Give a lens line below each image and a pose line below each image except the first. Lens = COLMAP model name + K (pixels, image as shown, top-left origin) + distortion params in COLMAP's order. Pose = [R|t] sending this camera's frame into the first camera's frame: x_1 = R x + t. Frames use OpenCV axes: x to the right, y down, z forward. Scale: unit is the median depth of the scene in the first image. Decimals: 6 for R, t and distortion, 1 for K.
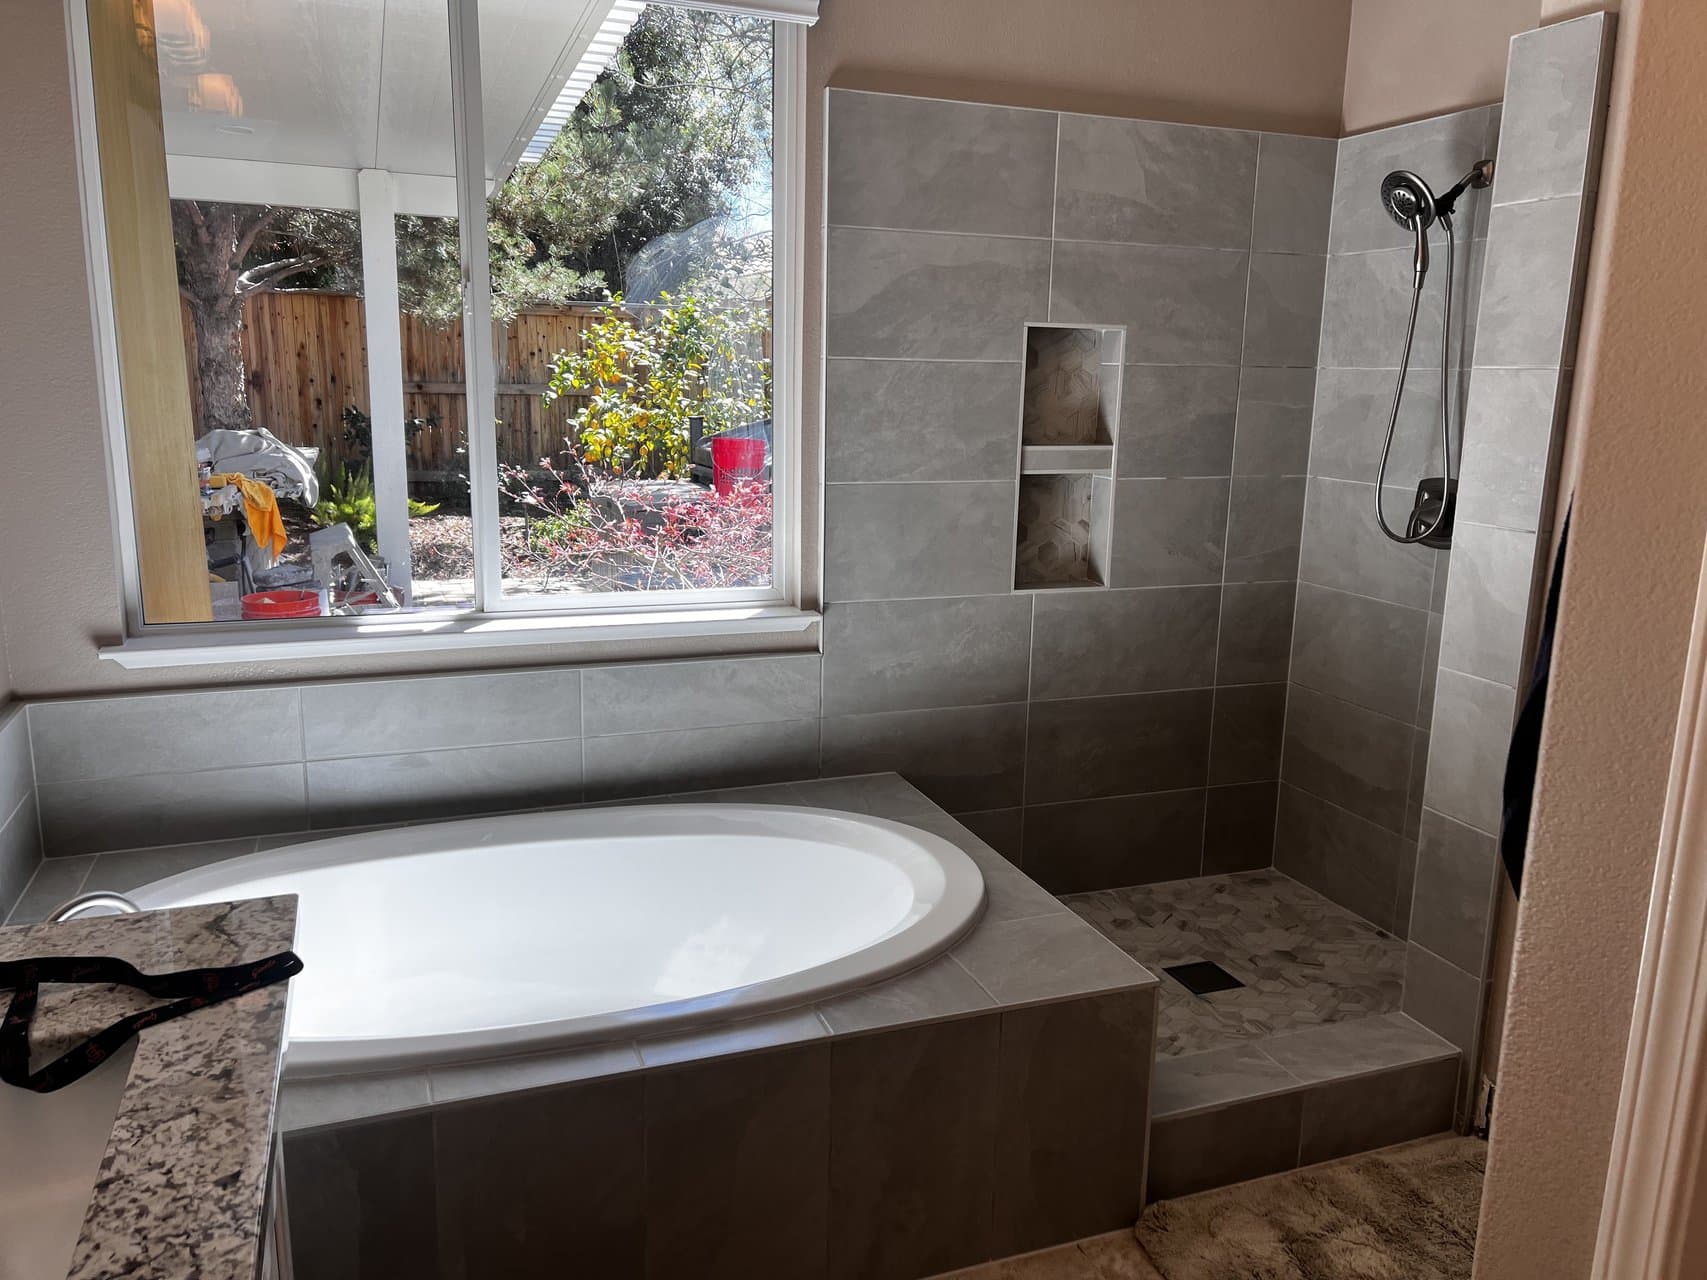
lens RADIAL K [[1291.2, 0, 853.6], [0, 1291.2, 636.4], [0, 0, 1]] dist [0.040446, -0.017278]
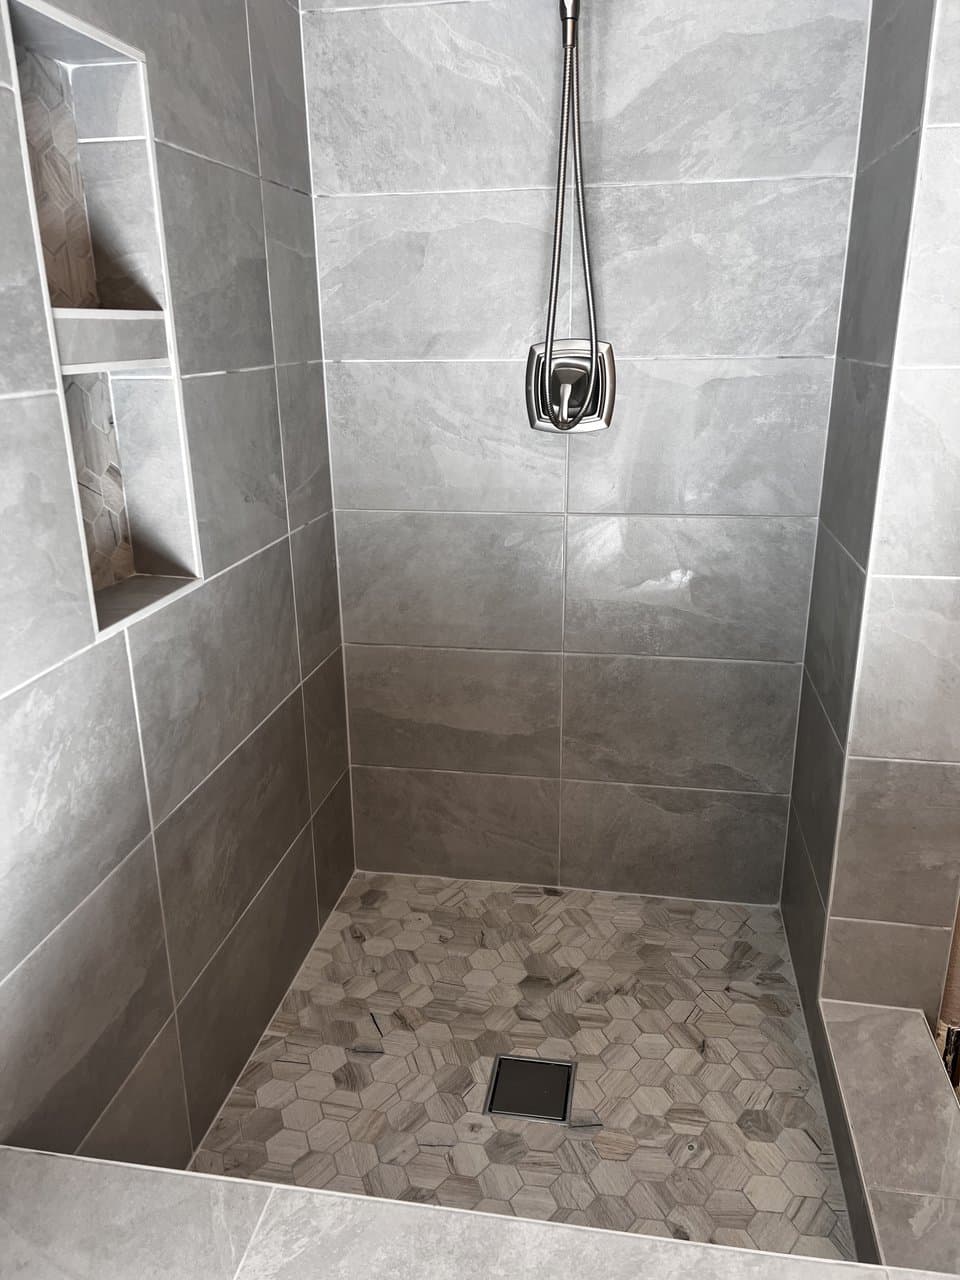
lens RADIAL K [[968.2, 0, 479.3], [0, 968.2, 651.1], [0, 0, 1]] dist [0.040446, -0.017278]
pose [[0.502501, -0.301278, 0.810385, -0.093094], [0.198028, 0.952510, 0.231322, -0.082661], [-0.841592, 0.044240, 0.538299, 0.685478]]
